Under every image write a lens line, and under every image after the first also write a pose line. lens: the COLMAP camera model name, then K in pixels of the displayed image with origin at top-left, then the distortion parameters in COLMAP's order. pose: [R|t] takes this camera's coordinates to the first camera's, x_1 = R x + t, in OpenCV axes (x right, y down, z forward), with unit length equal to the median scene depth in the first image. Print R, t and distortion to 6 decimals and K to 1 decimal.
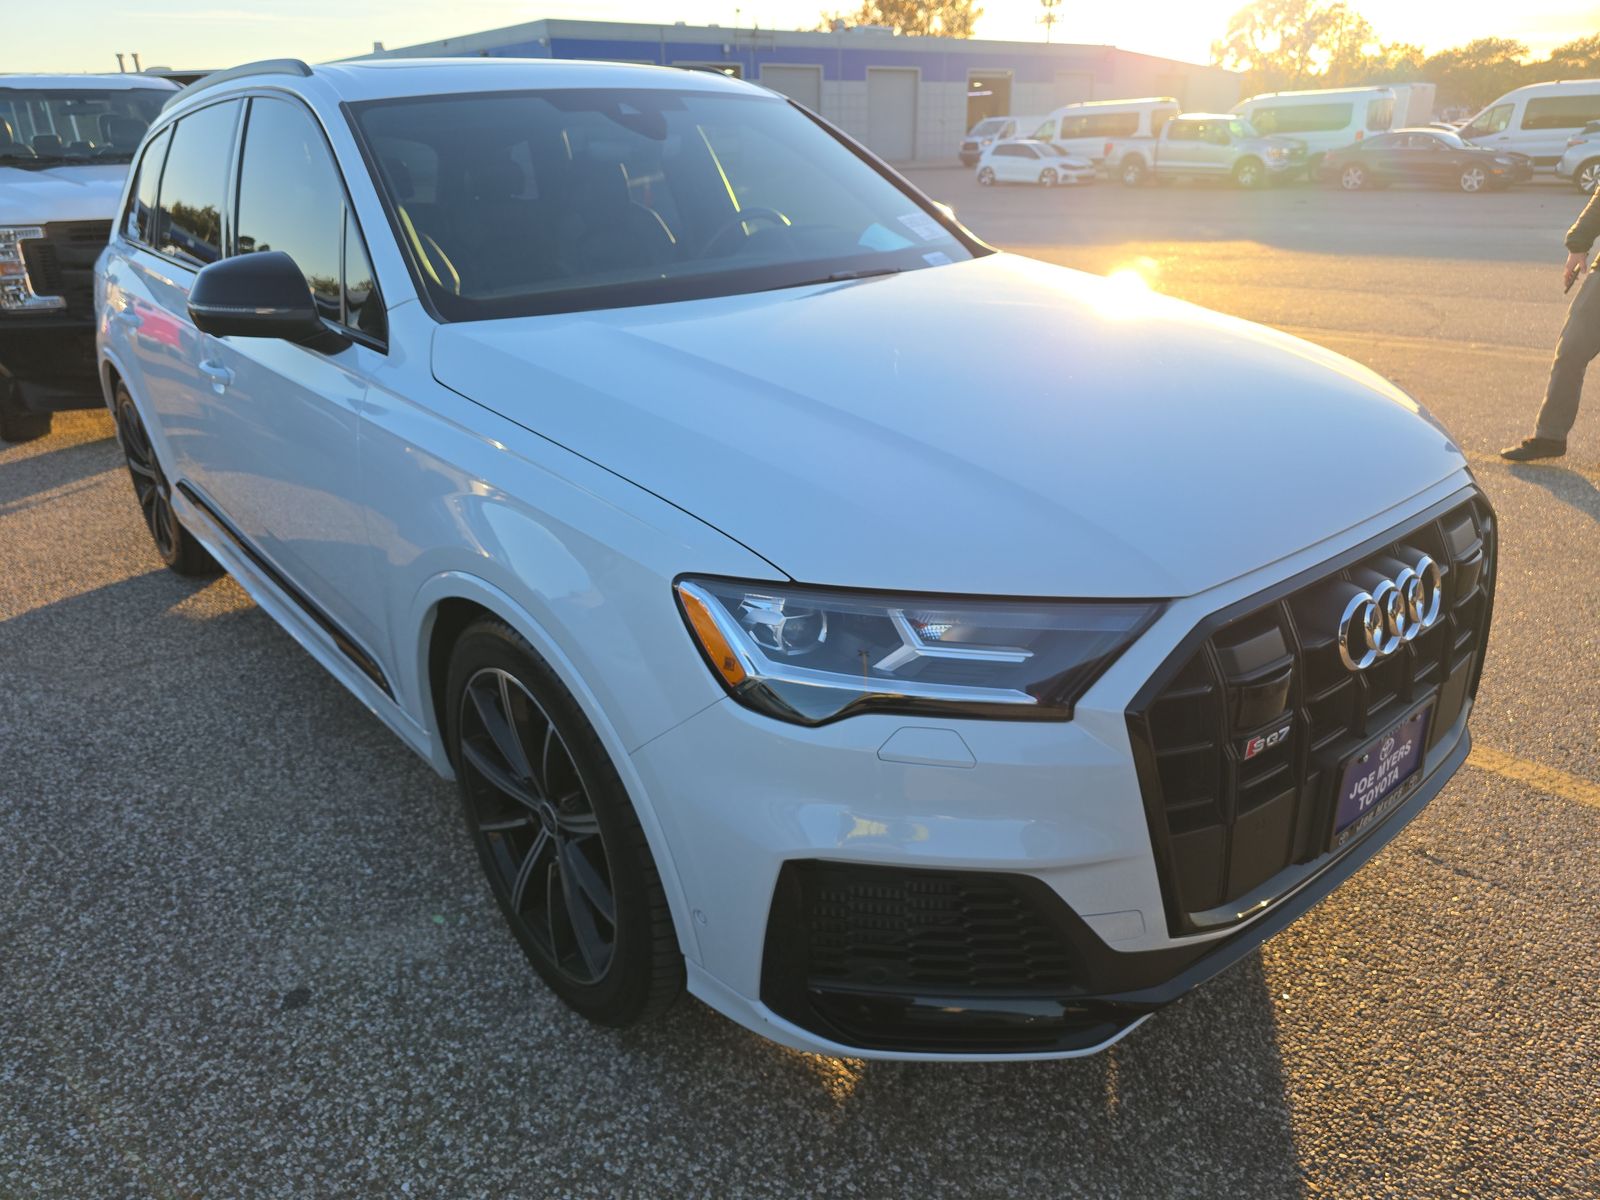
lens RADIAL K [[1152.3, 0, 810.1], [0, 1152.3, 623.8], [0, 0, 1]] dist [0.040482, -0.045987]
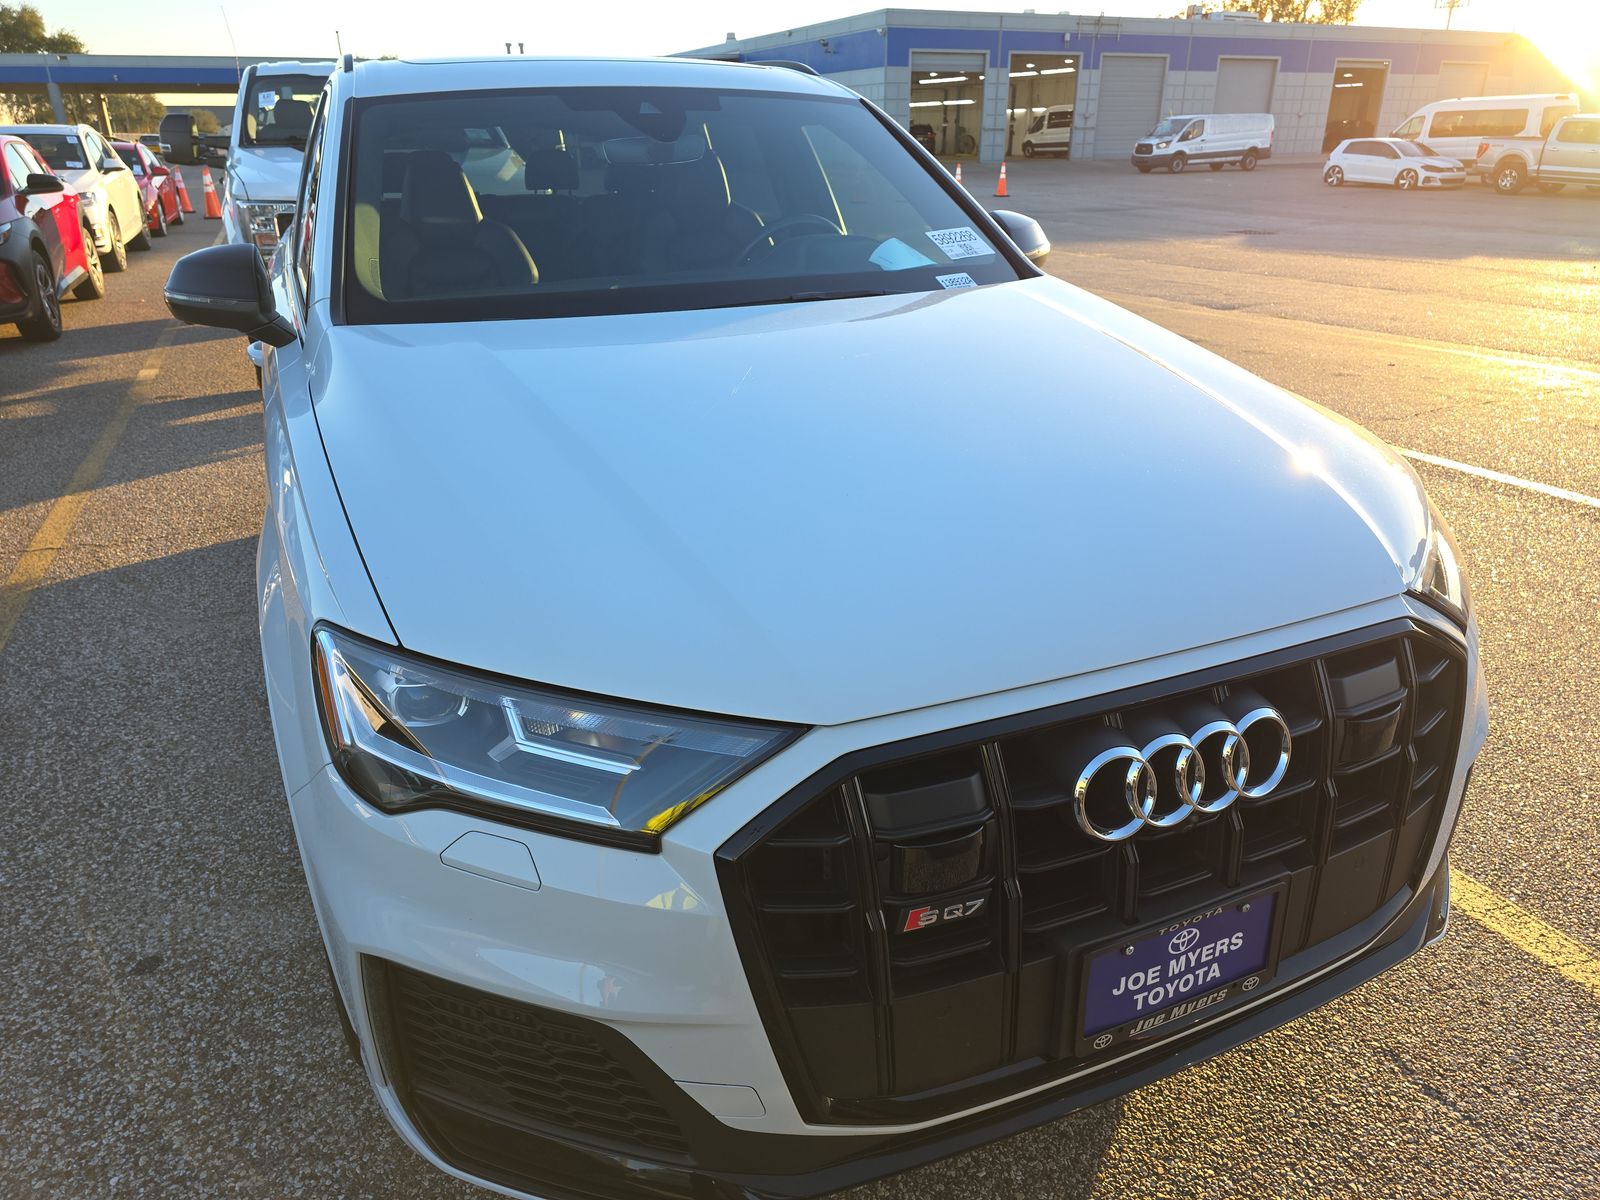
lens RADIAL K [[1152.3, 0, 810.1], [0, 1152.3, 623.8], [0, 0, 1]] dist [0.040482, -0.045987]
pose [[0.960071, 0.124345, -0.250603, 0.391295], [-0.122150, 0.992213, 0.024356, -0.087886], [0.251681, 0.007227, 0.967783, 0.155089]]
